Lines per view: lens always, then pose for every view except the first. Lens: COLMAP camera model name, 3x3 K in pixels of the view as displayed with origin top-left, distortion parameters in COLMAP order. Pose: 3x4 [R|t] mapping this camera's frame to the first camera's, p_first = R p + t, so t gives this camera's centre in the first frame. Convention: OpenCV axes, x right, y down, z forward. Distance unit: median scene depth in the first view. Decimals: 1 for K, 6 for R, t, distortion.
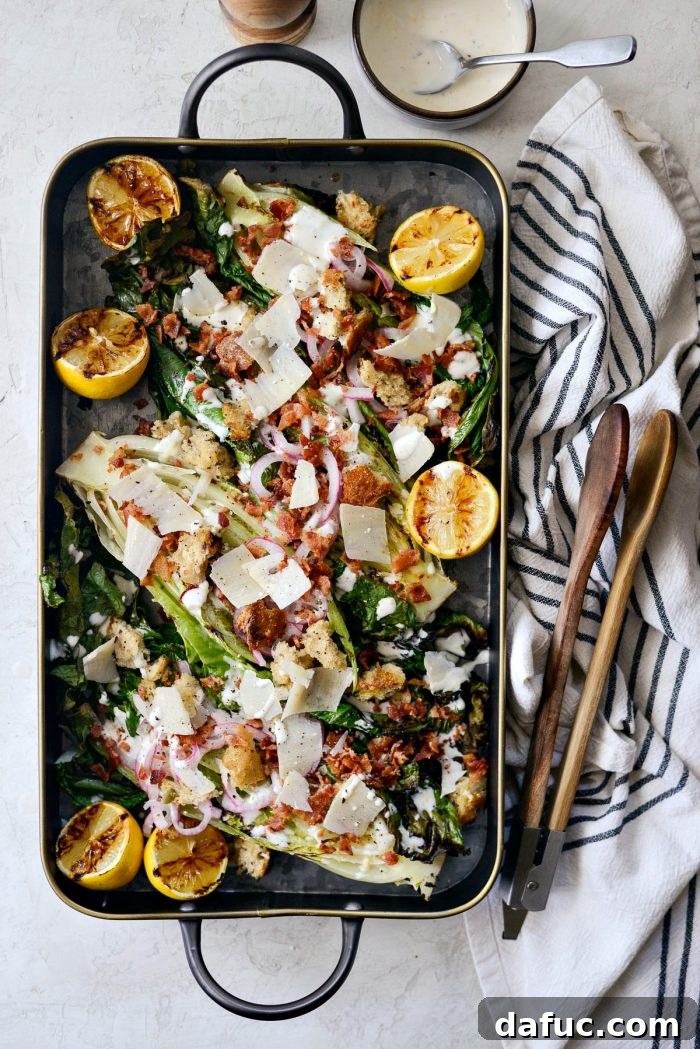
lens RADIAL K [[1664.2, 0, 350.0], [0, 1664.2, 524.5], [0, 0, 1]] dist [-0.087295, 0.022589]
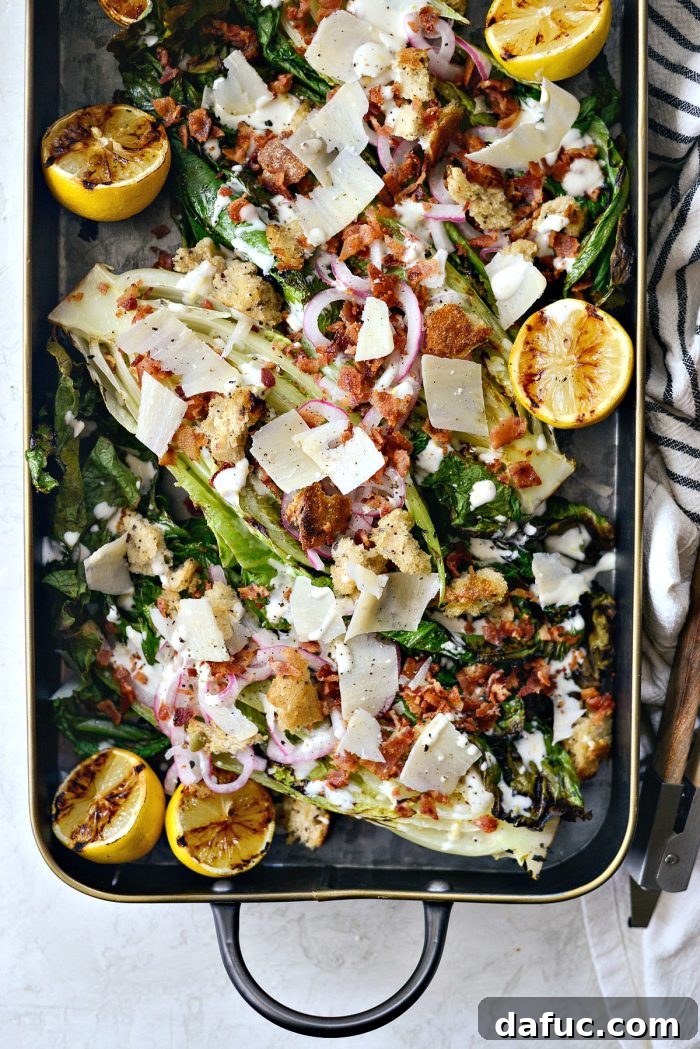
lens RADIAL K [[1664.2, 0, 350.0], [0, 1664.2, 524.5], [0, 0, 1]] dist [-0.087295, 0.022589]
pose [[0.999481, -0.000985, -0.032195, -0.014106], [0.001750, 0.999717, 0.023737, 0.045319], [0.032163, -0.023781, 0.999200, 0.238152]]
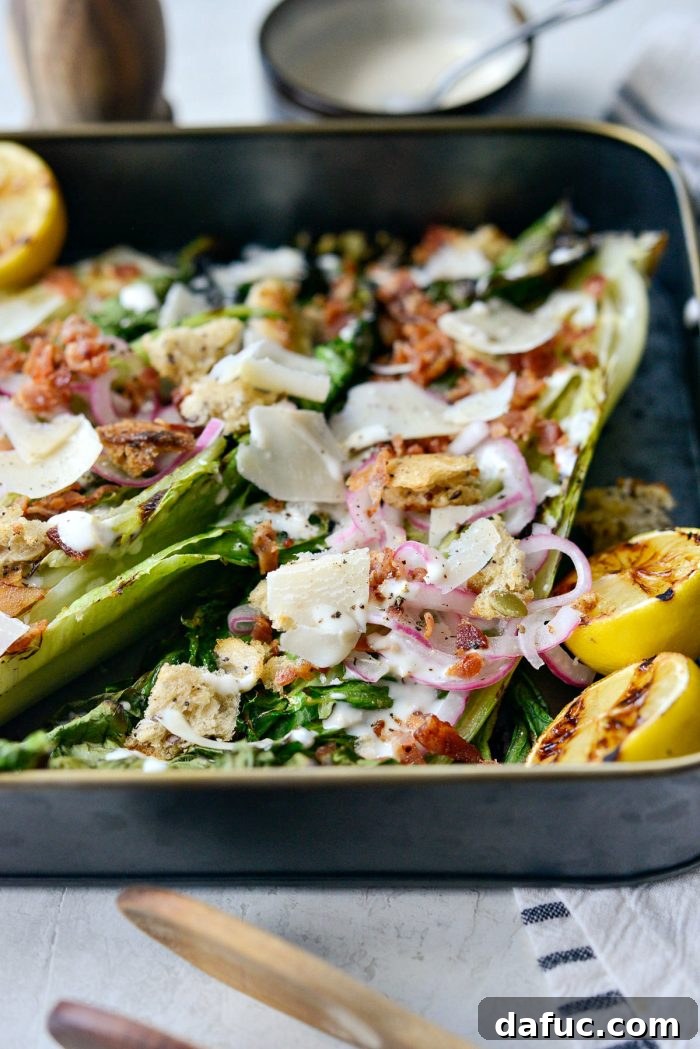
lens RADIAL K [[1664.2, 0, 350.0], [0, 1664.2, 524.5], [0, 0, 1]] dist [-0.087295, 0.022589]
pose [[0.001371, -0.730522, 0.682888, -0.408585], [0.994556, -0.070157, -0.077047, 0.156421], [0.104193, 0.679276, 0.726448, 0.643499]]
